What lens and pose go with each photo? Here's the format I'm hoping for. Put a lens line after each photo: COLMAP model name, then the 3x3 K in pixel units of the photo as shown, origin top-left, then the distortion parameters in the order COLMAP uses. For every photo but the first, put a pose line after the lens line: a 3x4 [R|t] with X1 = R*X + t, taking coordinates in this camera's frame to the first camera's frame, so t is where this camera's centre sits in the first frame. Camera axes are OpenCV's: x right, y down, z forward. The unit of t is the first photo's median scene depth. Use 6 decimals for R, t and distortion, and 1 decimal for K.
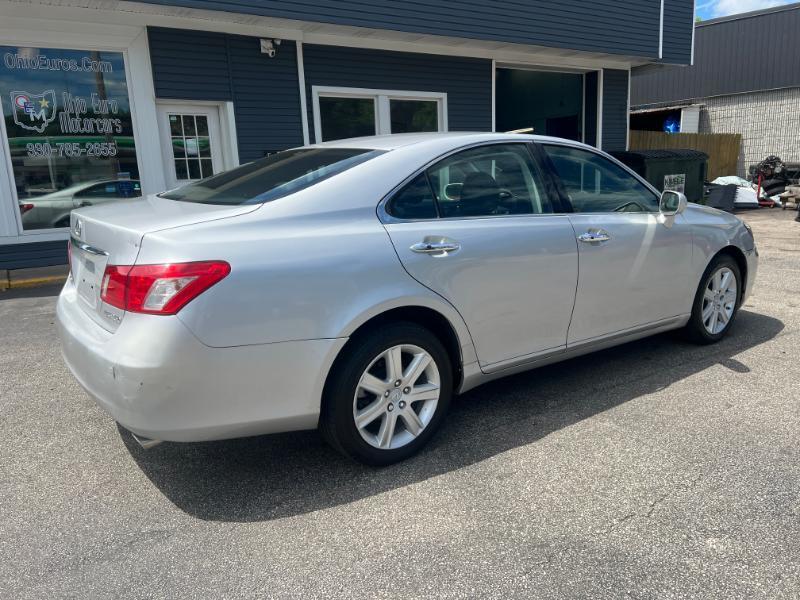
lens RADIAL K [[602.3, 0, 405.7], [0, 602.3, 300.5], [0, 0, 1]] dist [0.044389, -0.053524]
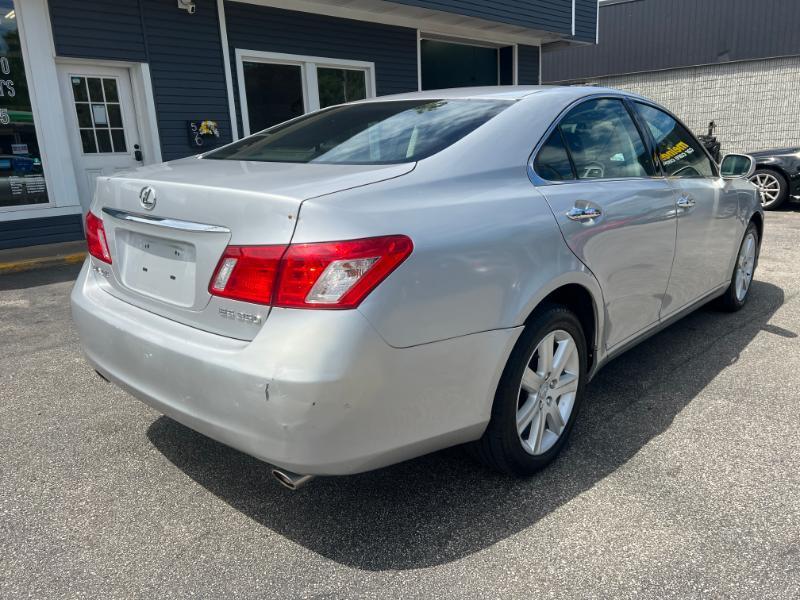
lens RADIAL K [[601.5, 0, 405.5], [0, 601.5, 298.0], [0, 0, 1]] dist [0.048838, -0.061700]
pose [[0.979172, -0.048805, 0.197081, -0.228959], [0.043312, 0.998546, 0.032091, -0.005287], [-0.198361, -0.022887, 0.979862, 0.129023]]
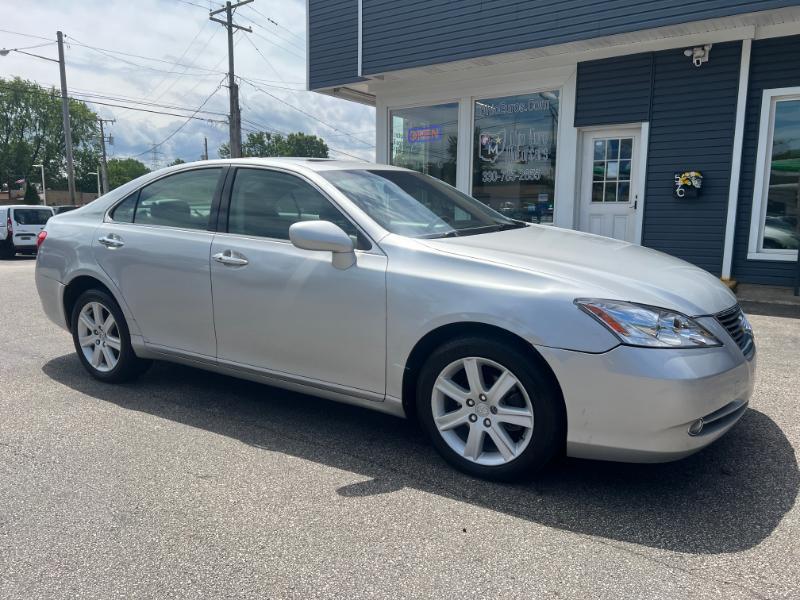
lens RADIAL K [[601.5, 0, 405.5], [0, 601.5, 298.0], [0, 0, 1]] dist [0.048838, -0.061700]
pose [[0.363485, 0.171509, -0.915676, 1.016904], [-0.208740, 0.972910, 0.099368, -0.153105], [0.907913, 0.155019, 0.389439, 0.673514]]
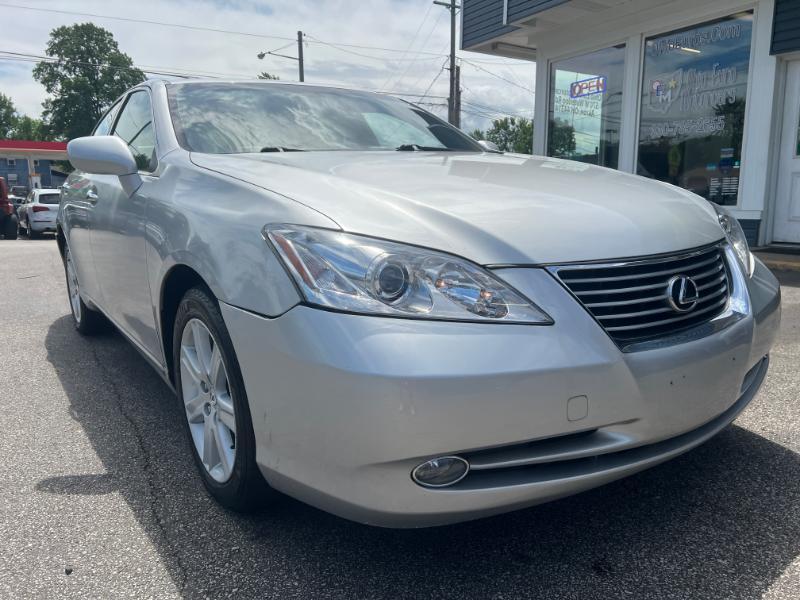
lens RADIAL K [[601.5, 0, 405.5], [0, 601.5, 298.0], [0, 0, 1]] dist [0.048838, -0.061700]
pose [[-0.024298, 0.201212, -0.979246, 0.892781], [-0.196429, 0.959480, 0.202025, -0.172329], [0.980217, 0.197261, 0.016210, 1.103315]]
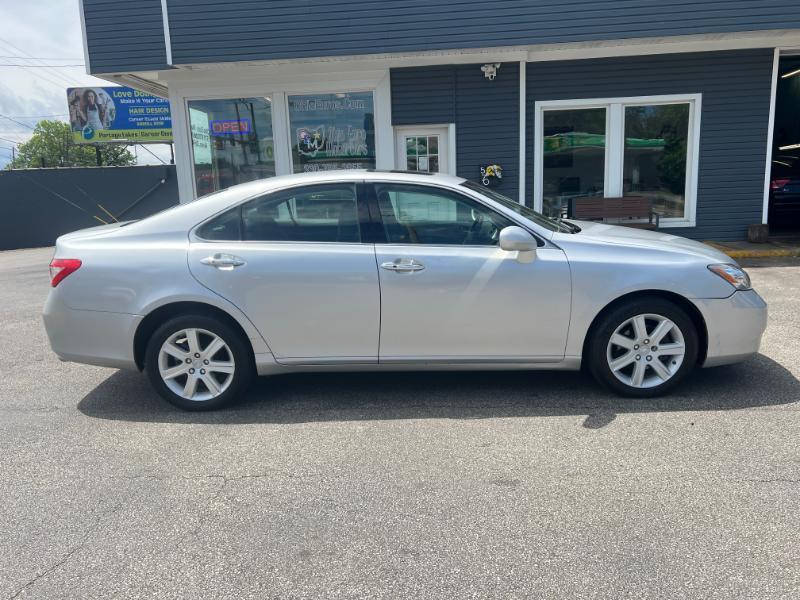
lens RADIAL K [[601.5, 0, 405.5], [0, 601.5, 298.0], [0, 0, 1]] dist [0.048838, -0.061700]
pose [[0.791757, 0.116652, -0.599594, 0.751745], [-0.117405, 0.992356, 0.038031, -0.067230], [0.599447, 0.040284, 0.799400, 0.090523]]
